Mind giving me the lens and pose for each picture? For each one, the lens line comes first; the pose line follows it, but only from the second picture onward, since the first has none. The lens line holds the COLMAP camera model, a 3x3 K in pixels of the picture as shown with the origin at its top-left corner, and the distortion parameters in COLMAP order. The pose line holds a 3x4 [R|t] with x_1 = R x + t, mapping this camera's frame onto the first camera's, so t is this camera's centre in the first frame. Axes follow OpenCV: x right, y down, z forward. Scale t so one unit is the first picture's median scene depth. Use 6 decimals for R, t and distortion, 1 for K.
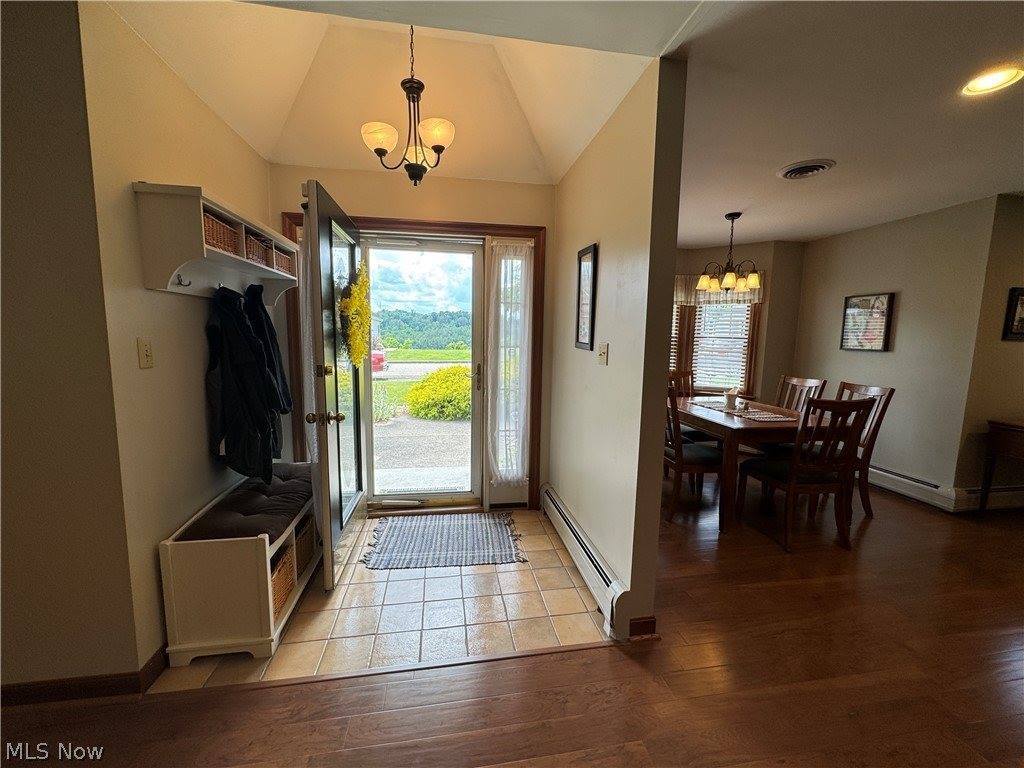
lens RADIAL K [[409.1, 0, 512.0], [0, 409.1, 384.0], [0, 0, 1]] dist [-0.001850, -0.000279]
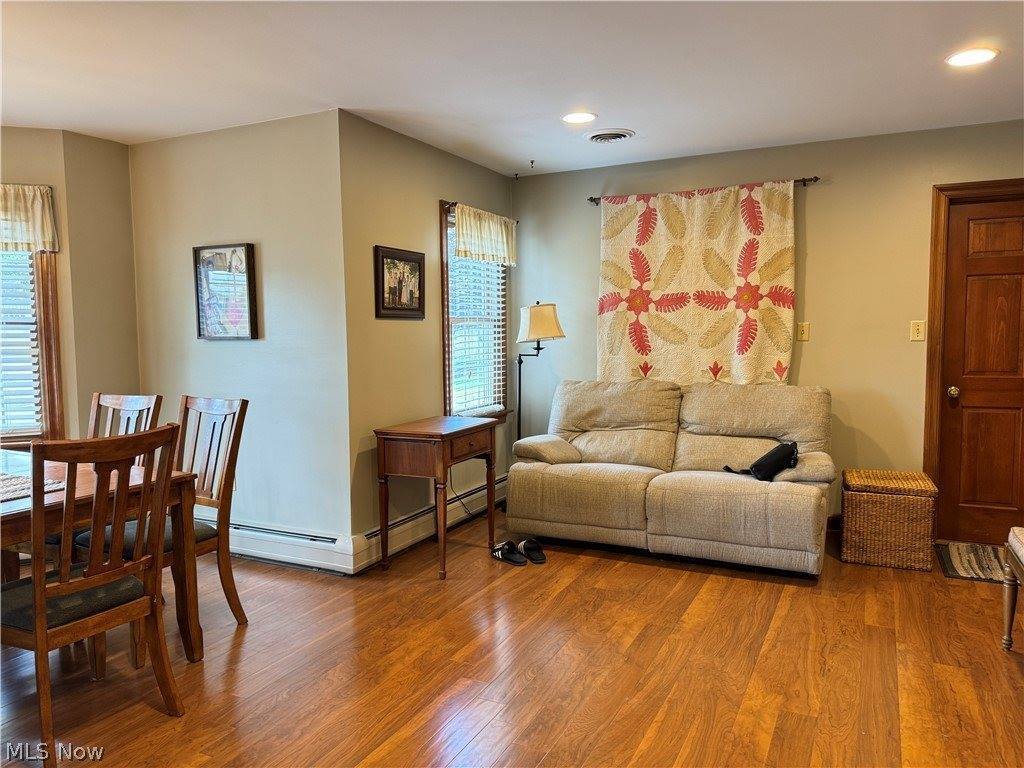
lens RADIAL K [[723.8, 0, 512.0], [0, 723.8, 384.0], [0, 0, 1]] dist [0.122493, -0.170803]
pose [[0.586772, -0.083539, 0.805431, 0.293484], [0.114081, 0.993272, 0.019911, 0.010489], [-0.801675, 0.080202, 0.592355, 0.052732]]
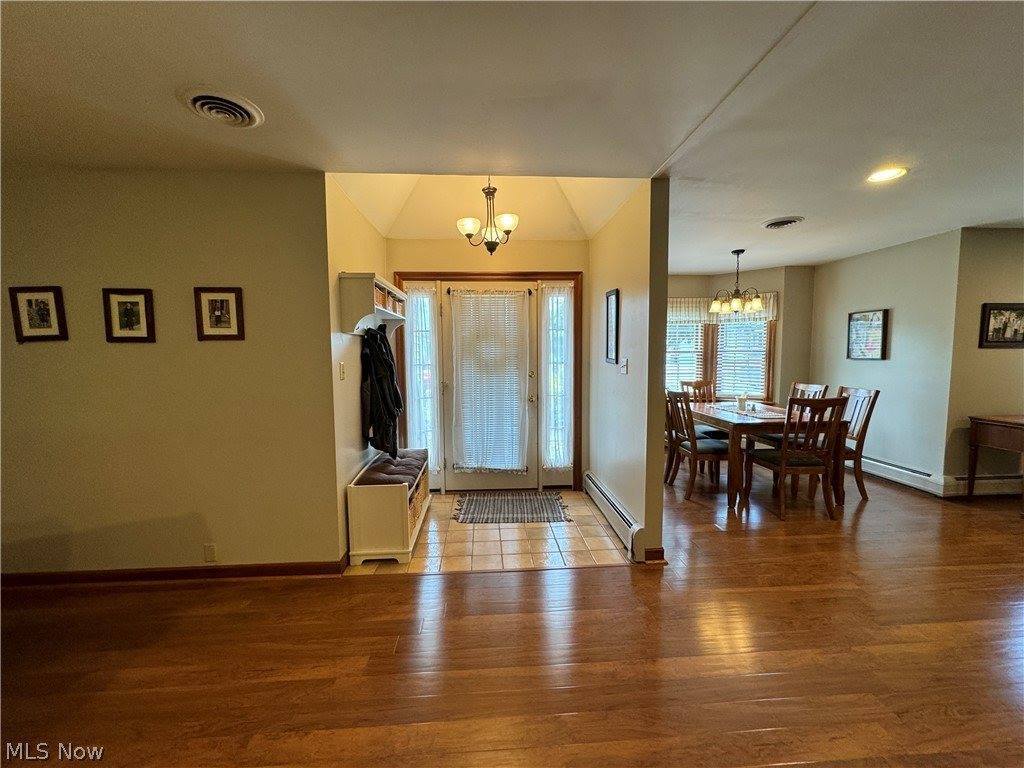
lens RADIAL K [[409.1, 0, 512.0], [0, 409.1, 384.0], [0, 0, 1]] dist [-0.001850, -0.000279]
pose [[0.994552, -0.016665, -0.102899, -0.012480], [0.012344, 0.999021, -0.042489, 0.028801], [0.103506, 0.040987, 0.993784, -0.296219]]
